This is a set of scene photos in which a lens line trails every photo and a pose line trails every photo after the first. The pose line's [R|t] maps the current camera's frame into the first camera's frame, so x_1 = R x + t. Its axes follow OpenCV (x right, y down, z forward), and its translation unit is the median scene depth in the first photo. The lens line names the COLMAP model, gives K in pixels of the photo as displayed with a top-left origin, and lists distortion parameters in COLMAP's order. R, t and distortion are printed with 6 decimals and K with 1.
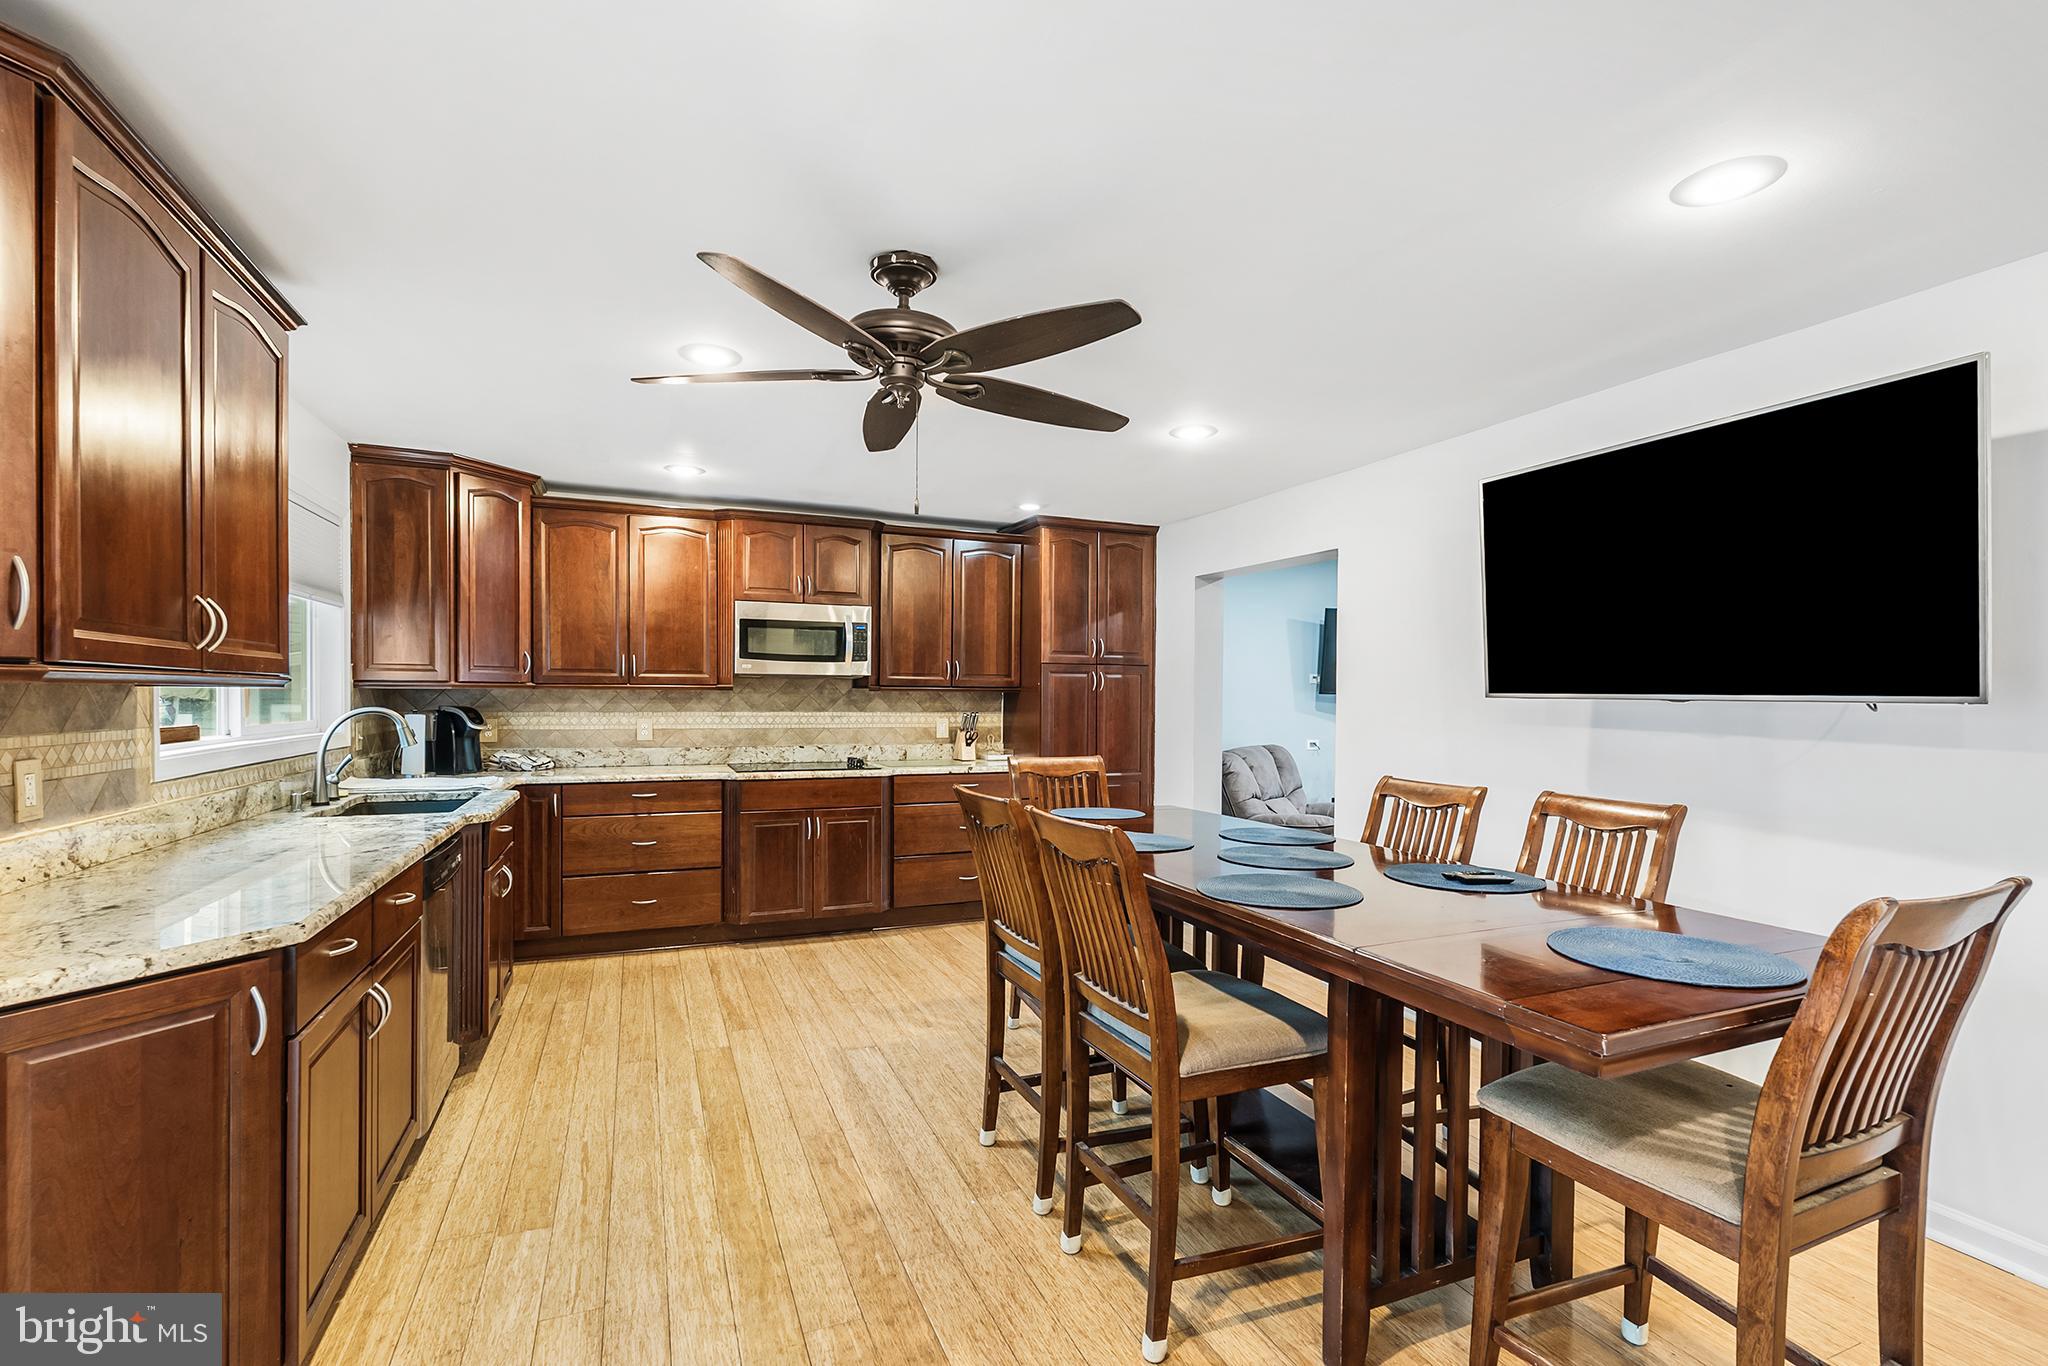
lens RADIAL K [[913.4, 0, 1025.0], [0, 913.4, 709.5], [0, 0, 1]] dist [-0.001295, 0.000531]
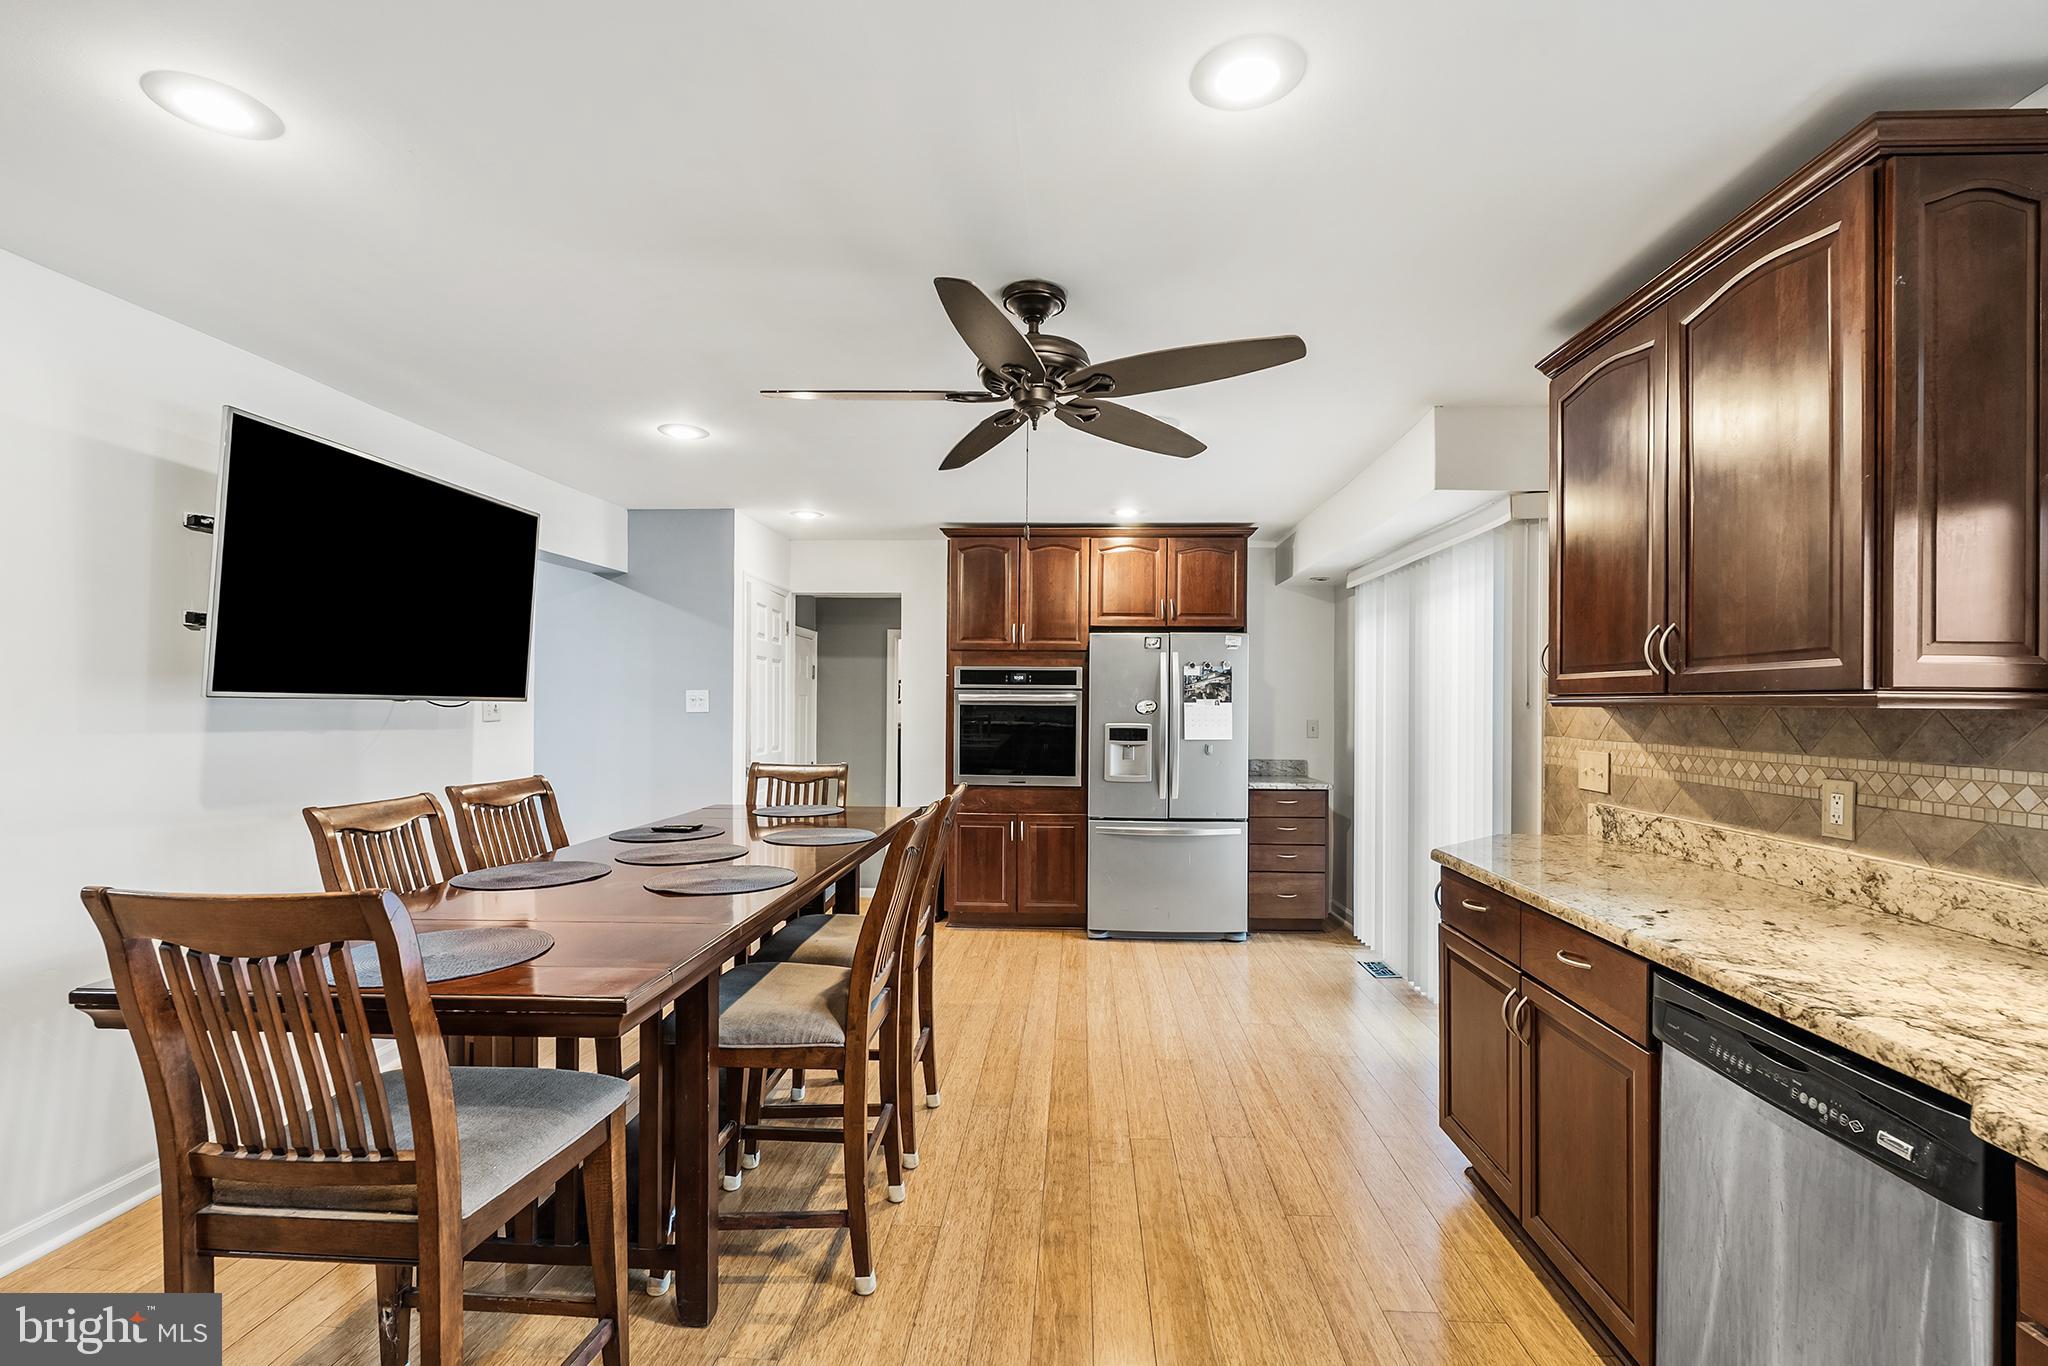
lens RADIAL K [[913.4, 0, 1026.5], [0, 913.4, 697.3], [0, 0, 1]] dist [-0.001295, 0.000531]
pose [[-0.897300, -0.010709, 0.441291, -0.302935], [-0.007620, 0.999932, 0.008771, -0.018061], [-0.441355, 0.004508, -0.897321, 0.995895]]
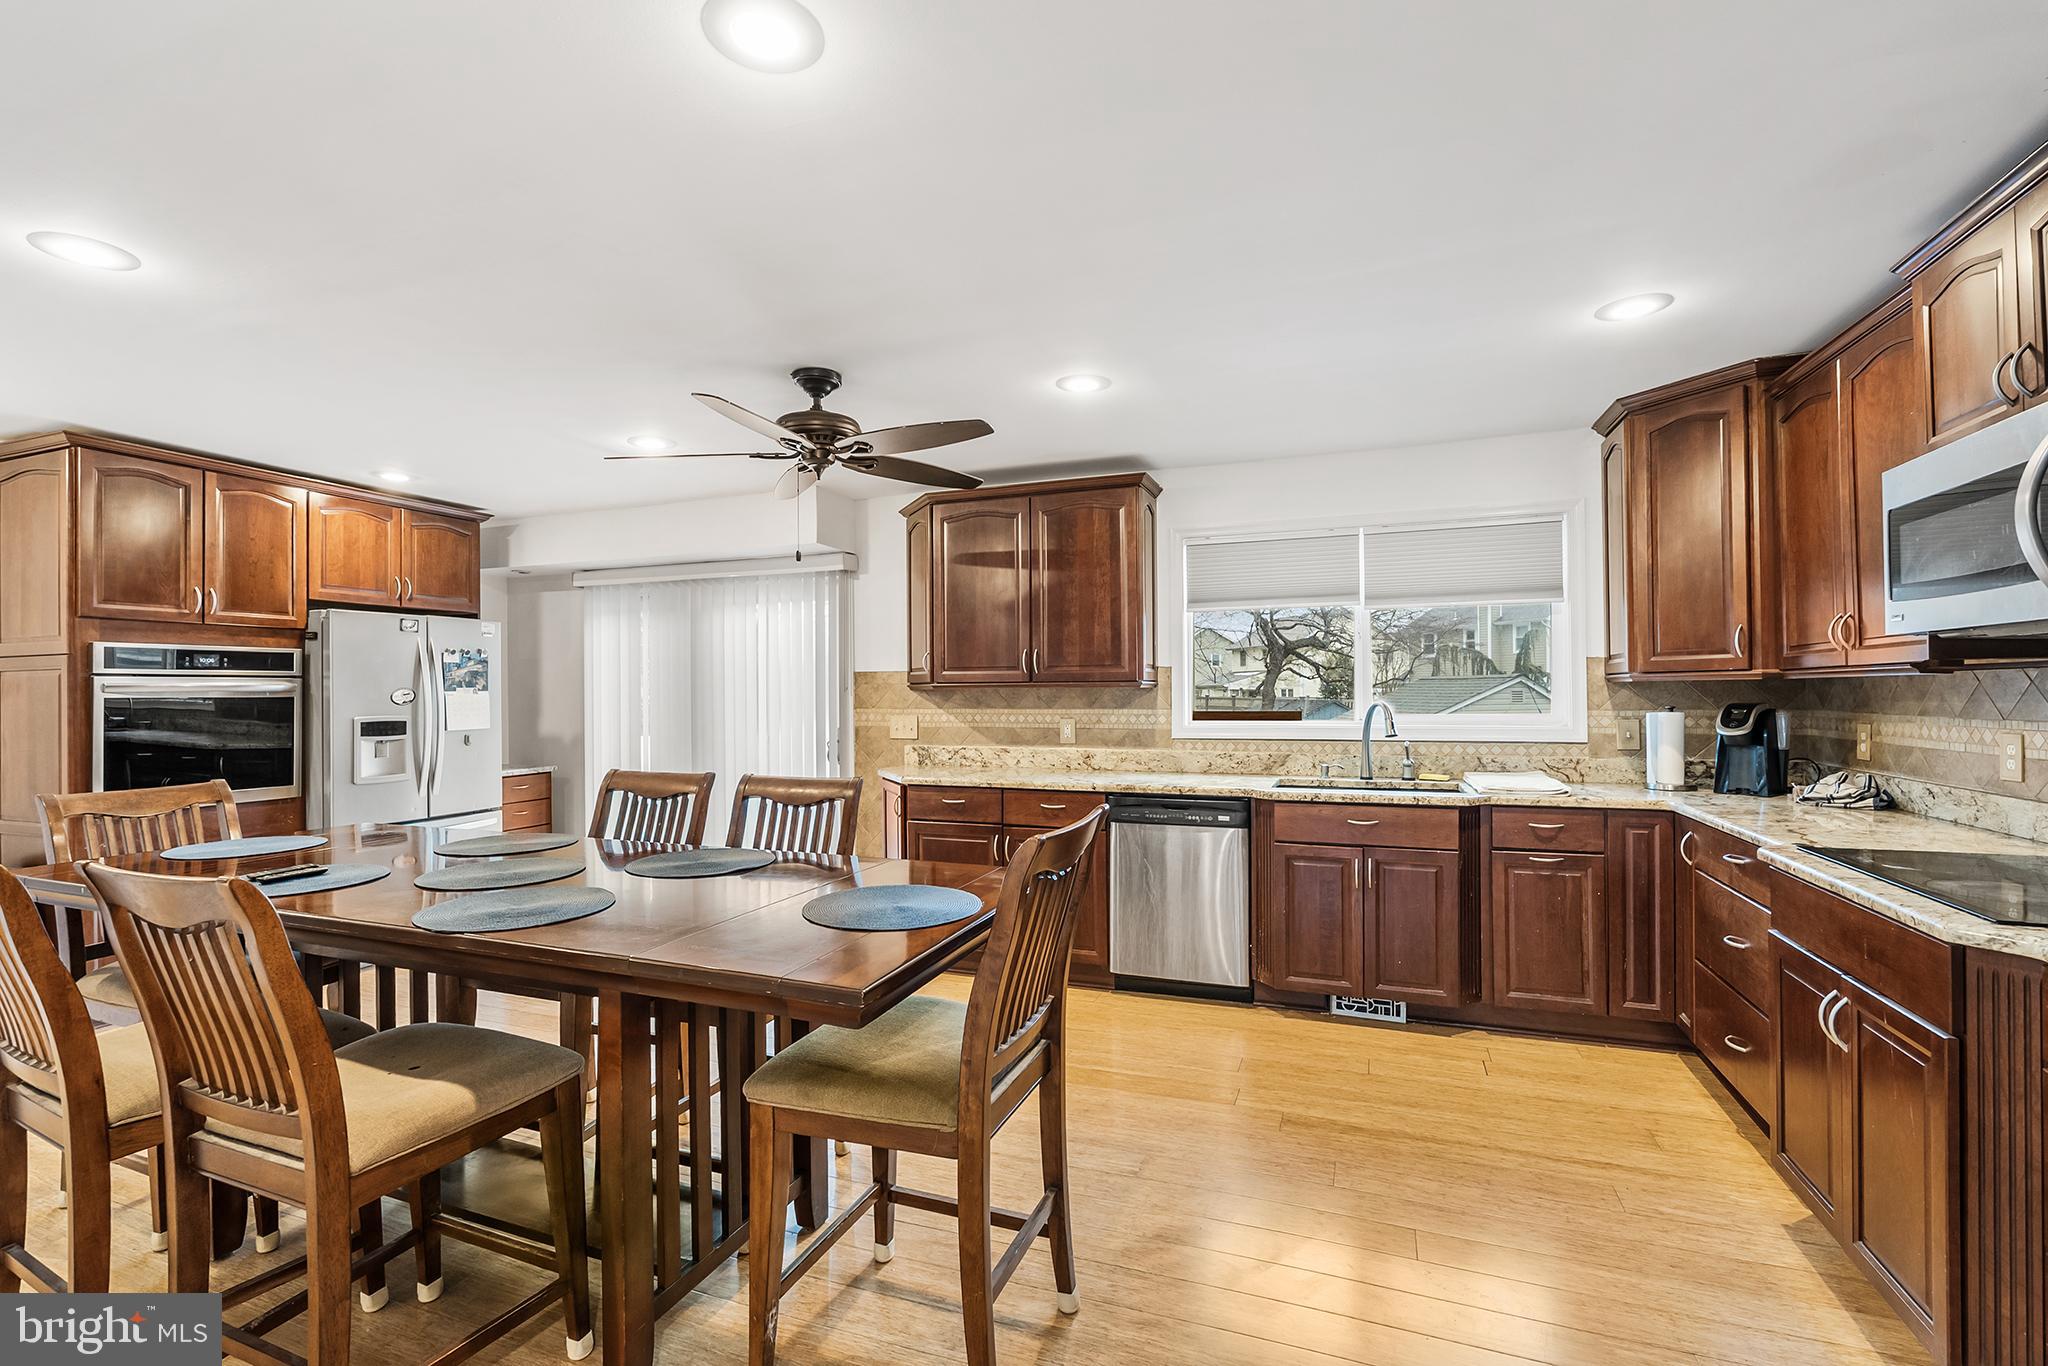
lens RADIAL K [[913.4, 0, 1020.6], [0, 913.4, 681.7], [0, 0, 1]] dist [-0.001295, 0.000531]
pose [[-0.697226, -0.009280, -0.716791, 0.326446], [-0.006886, 0.999957, -0.006249, -0.012358], [0.716818, 0.000579, -0.697260, 1.114147]]
